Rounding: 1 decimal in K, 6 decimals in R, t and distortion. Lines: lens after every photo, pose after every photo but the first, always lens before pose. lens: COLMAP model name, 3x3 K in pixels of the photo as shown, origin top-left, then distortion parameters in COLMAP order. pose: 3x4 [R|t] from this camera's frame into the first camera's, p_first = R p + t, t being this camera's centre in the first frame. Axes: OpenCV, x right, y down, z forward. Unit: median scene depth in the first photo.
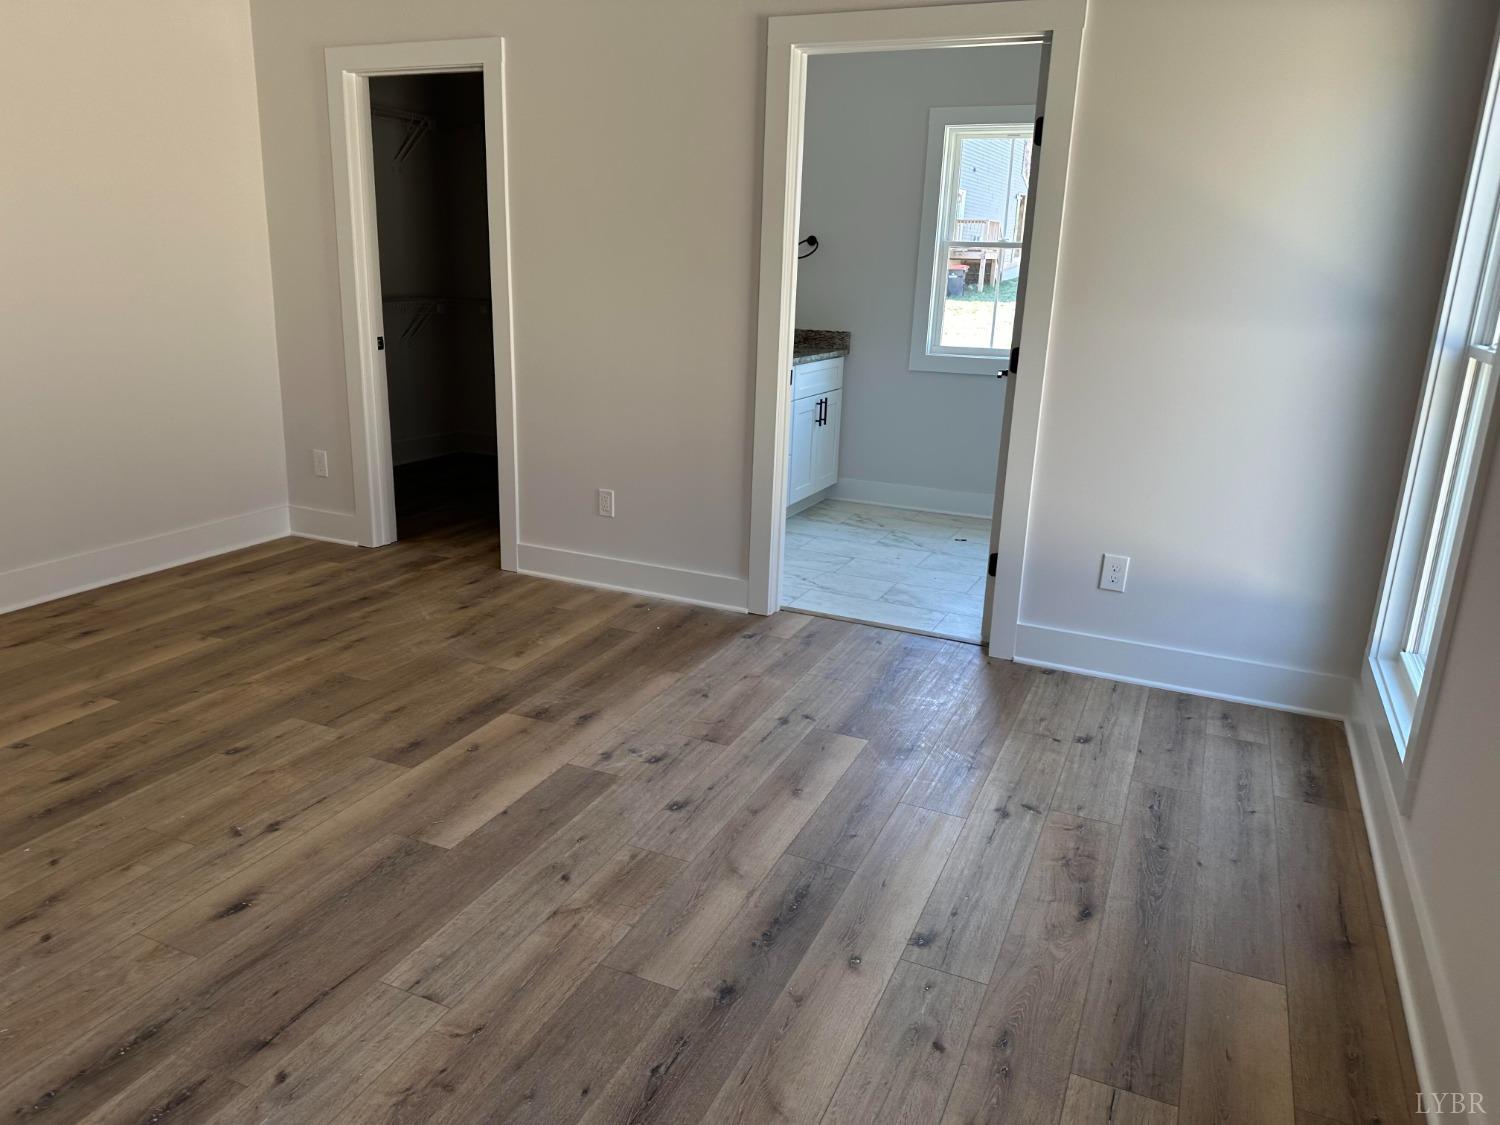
lens RADIAL K [[1044.2, 0, 757.4], [0, 1044.2, 587.1], [0, 0, 1]] dist [0.059612, -0.077735]
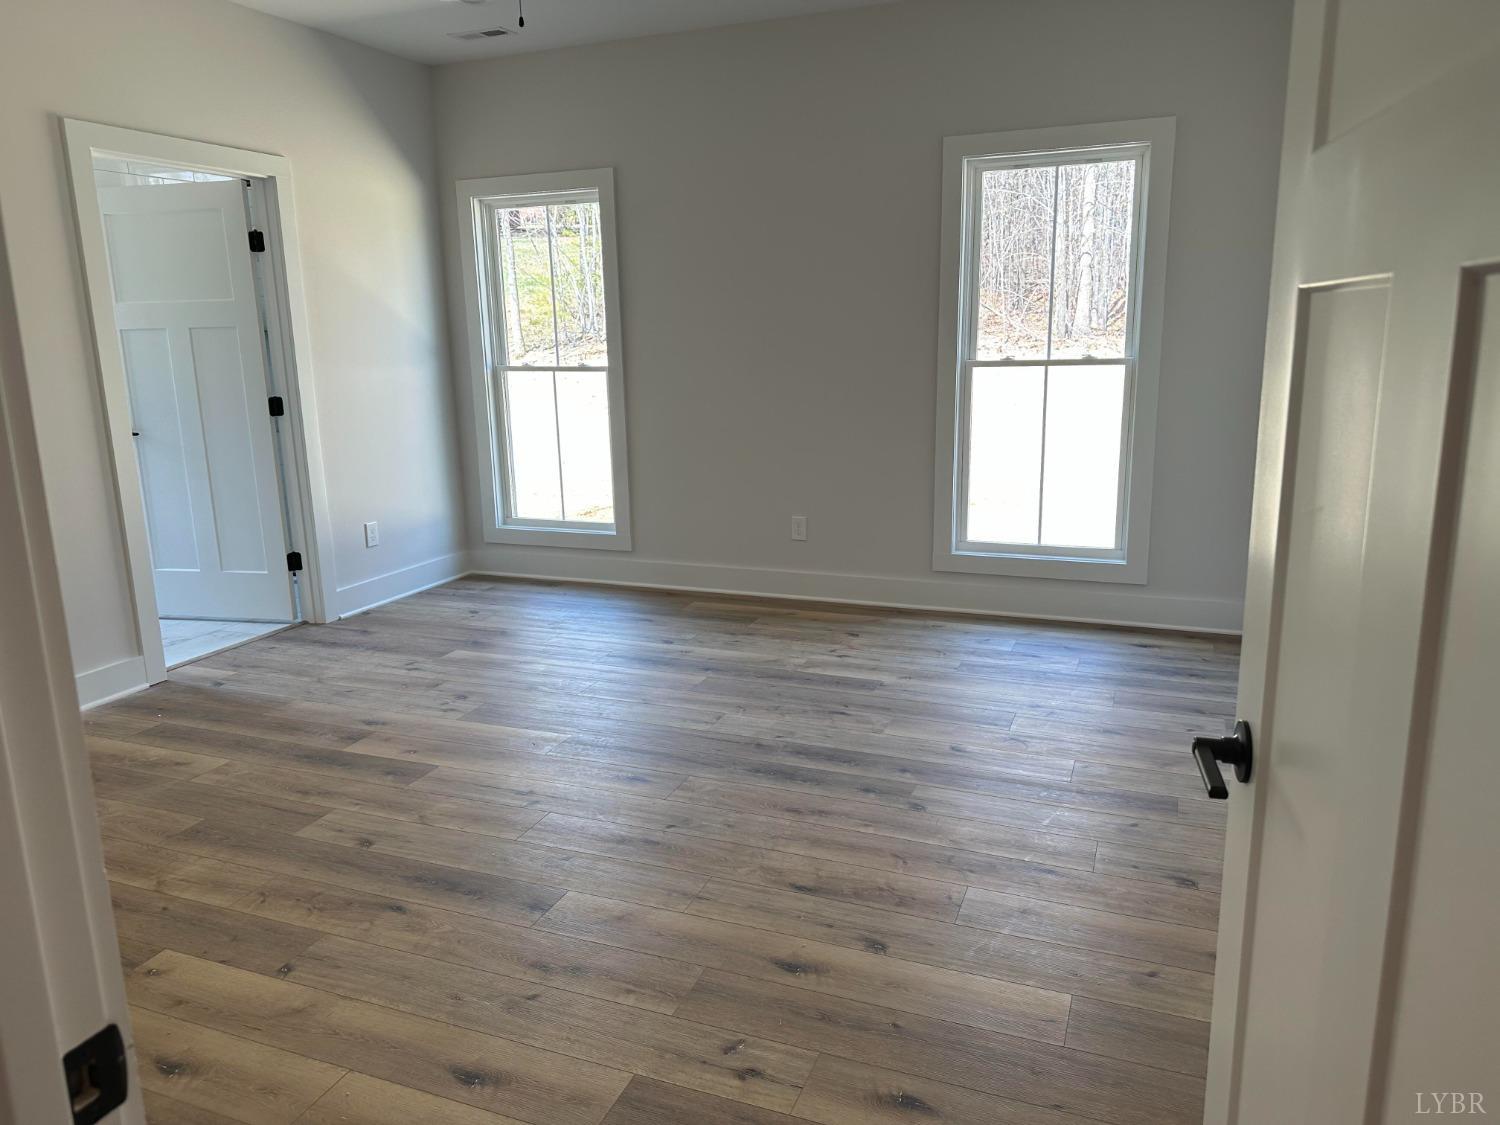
lens RADIAL K [[1054.8, 0, 744.7], [0, 1054.8, 555.2], [0, 0, 1]] dist [0.066822, -0.071196]
pose [[-0.041613, -0.244019, 0.968877, -1.303224], [0.307901, 0.919391, 0.244780, -0.217766], [-0.950508, 0.308504, 0.036875, 0.473727]]
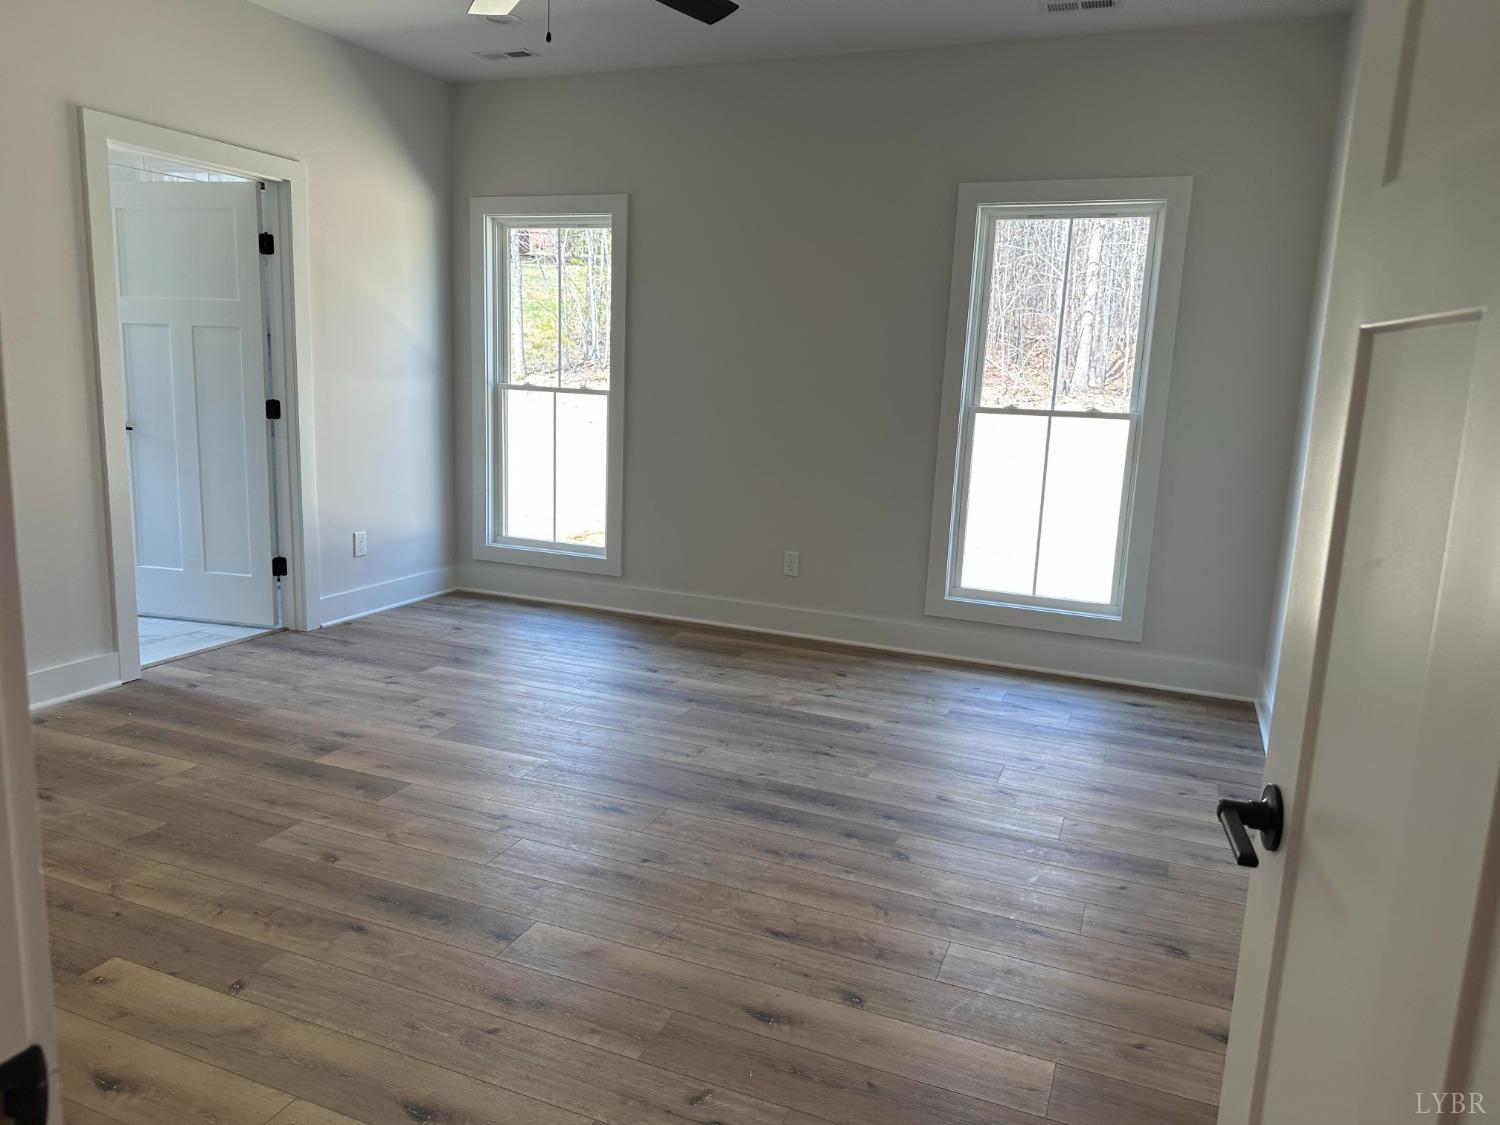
lens RADIAL K [[1057.9, 0, 735.8], [0, 1057.9, 554.5], [0, 0, 1]] dist [0.055858, -0.057635]
pose [[-0.030722, -0.213124, 0.976542, -1.288527], [0.249746, 0.944377, 0.213961, -0.211860], [-0.967824, 0.250461, 0.024214, 0.481351]]
